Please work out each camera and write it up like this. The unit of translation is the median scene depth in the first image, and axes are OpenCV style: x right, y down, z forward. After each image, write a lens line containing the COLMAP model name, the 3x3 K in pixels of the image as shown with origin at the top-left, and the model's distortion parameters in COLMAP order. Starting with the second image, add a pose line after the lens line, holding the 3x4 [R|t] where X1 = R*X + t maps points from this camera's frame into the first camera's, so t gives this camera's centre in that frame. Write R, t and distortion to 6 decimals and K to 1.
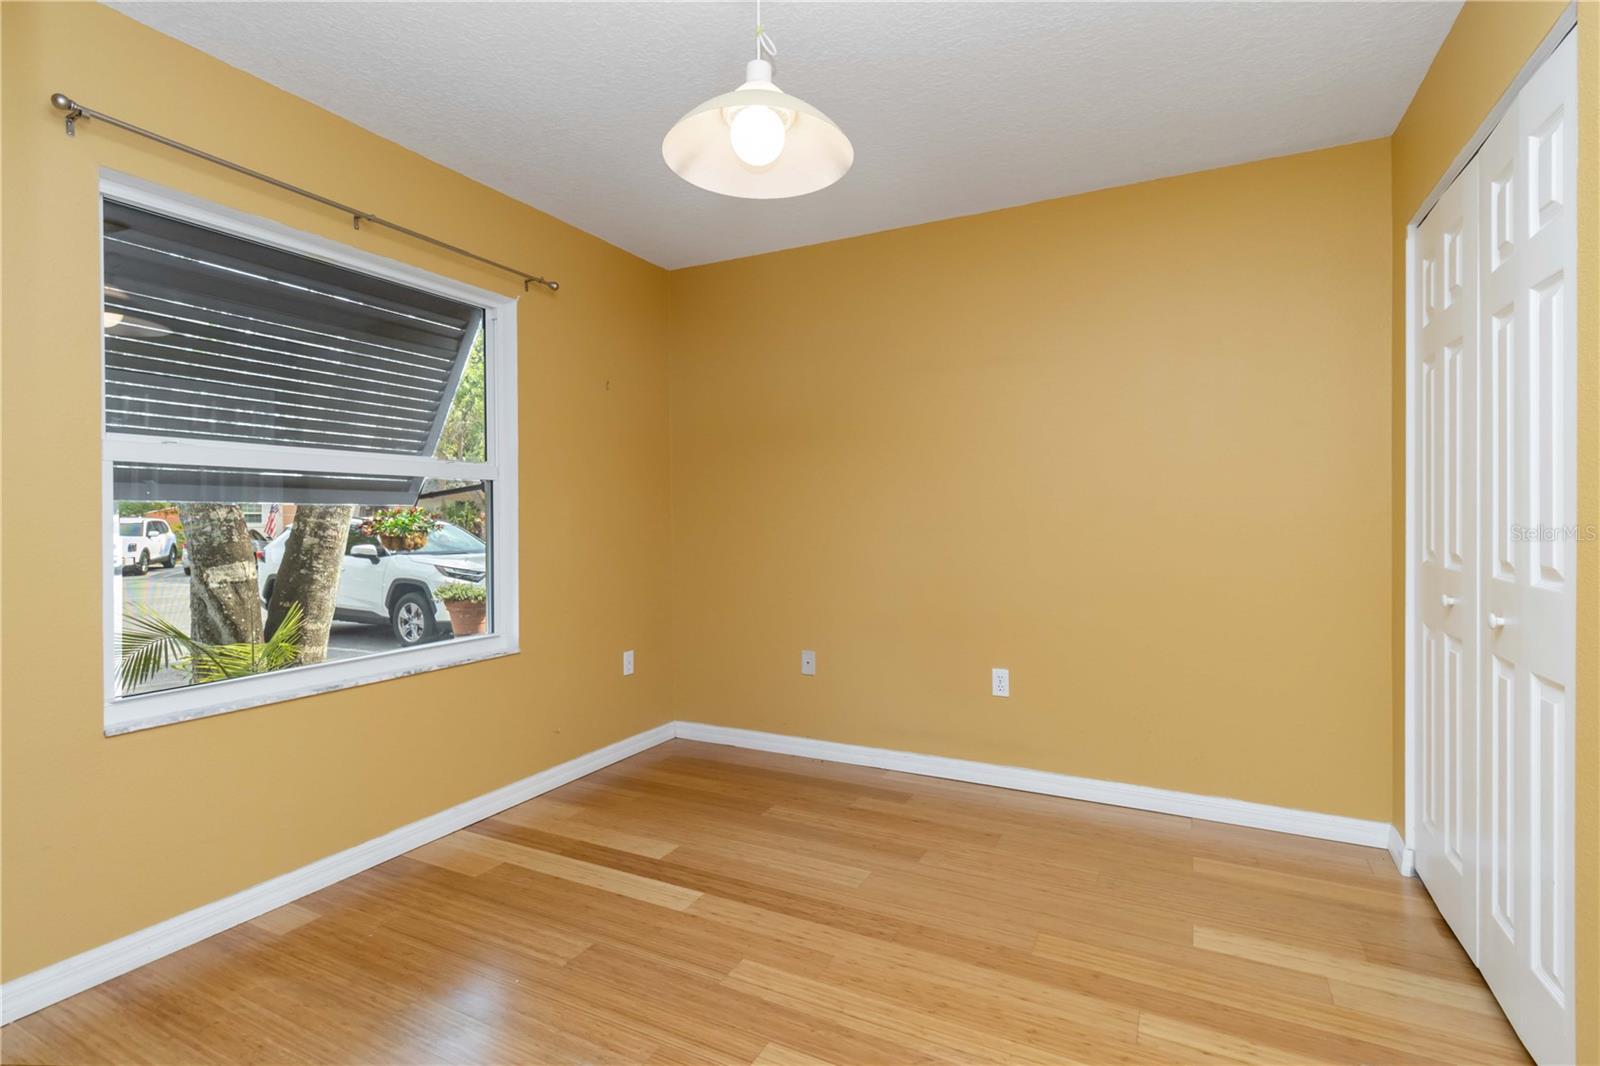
lens RADIAL K [[760.7, 0, 785.9], [0, 760.7, 517.6], [0, 0, 1]] dist [0.003874, -0.000437]
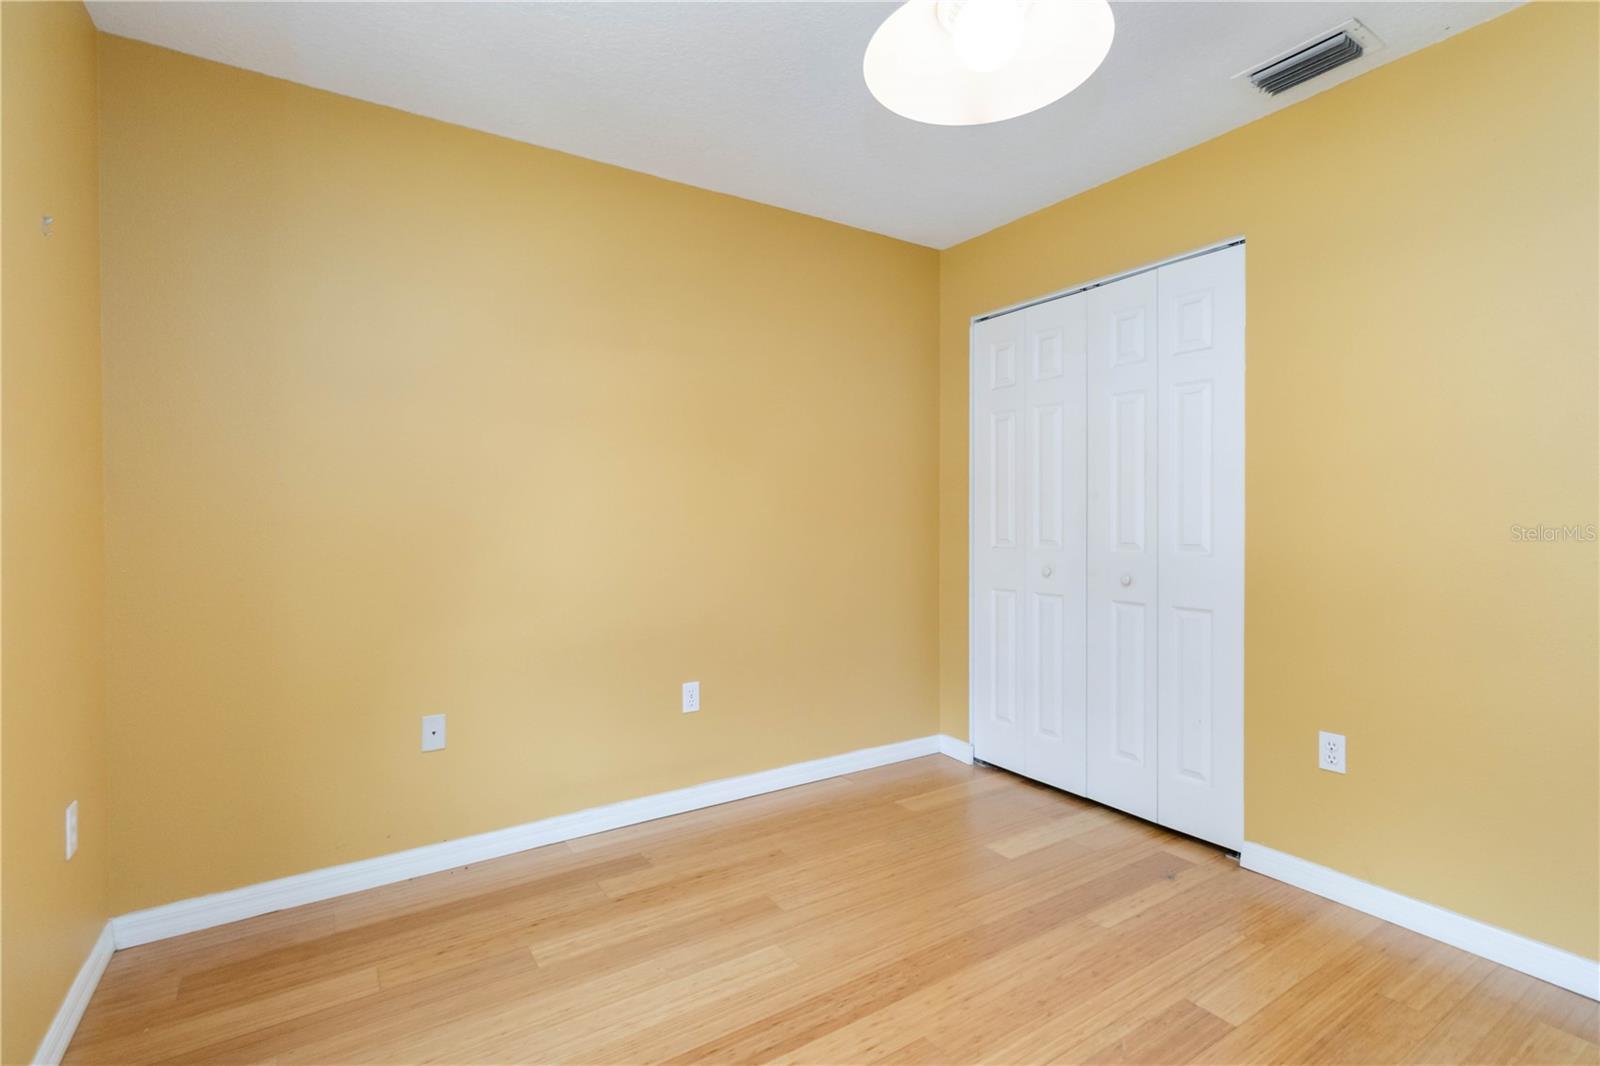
lens RADIAL K [[760.7, 0, 799.3], [0, 760.7, 521.3], [0, 0, 1]] dist [0.003874, -0.000437]
pose [[0.486623, -0.006644, 0.873587, -0.521594], [0.003062, 0.999978, 0.005900, 0.000312], [-0.873607, -0.000196, 0.486633, 0.503849]]
